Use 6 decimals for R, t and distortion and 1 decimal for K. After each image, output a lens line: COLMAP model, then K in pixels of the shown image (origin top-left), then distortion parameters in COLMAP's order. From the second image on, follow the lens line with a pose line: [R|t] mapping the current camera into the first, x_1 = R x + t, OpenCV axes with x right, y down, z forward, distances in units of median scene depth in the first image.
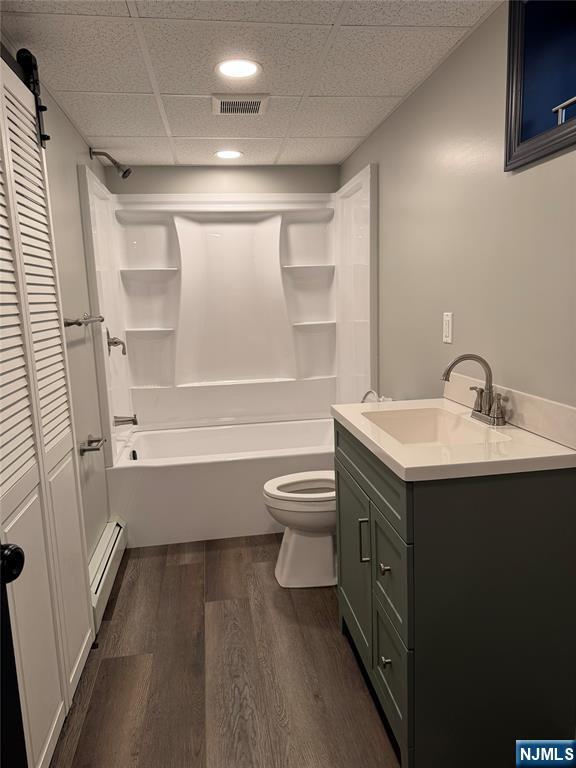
lens RADIAL K [[541.4, 0, 288.0], [0, 541.4, 384.0], [0, 0, 1]] dist [0.002949, -0.006207]
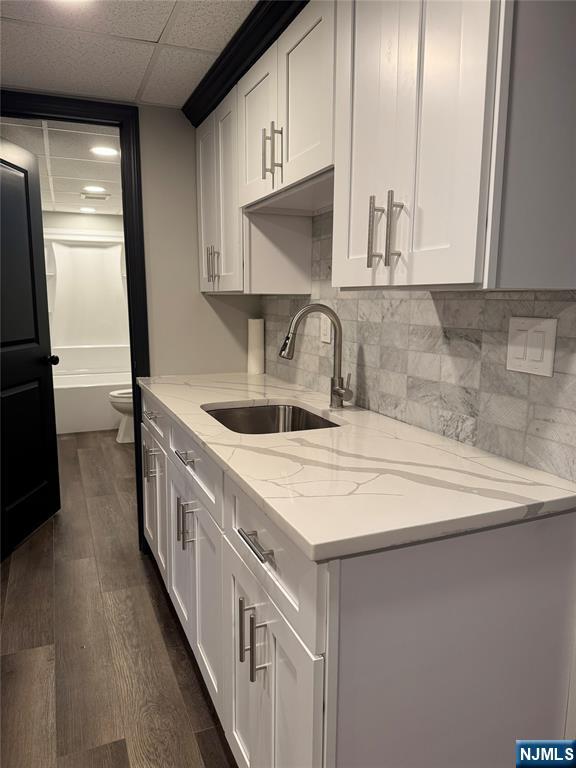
lens RADIAL K [[541.4, 0, 288.0], [0, 541.4, 384.0], [0, 0, 1]] dist [0.002949, -0.006207]
pose [[0.967336, -0.004507, 0.253458, 0.076173], [0.008009, 0.999886, -0.012788, 0.179634], [-0.253371, 0.014400, 0.967262, -0.937789]]
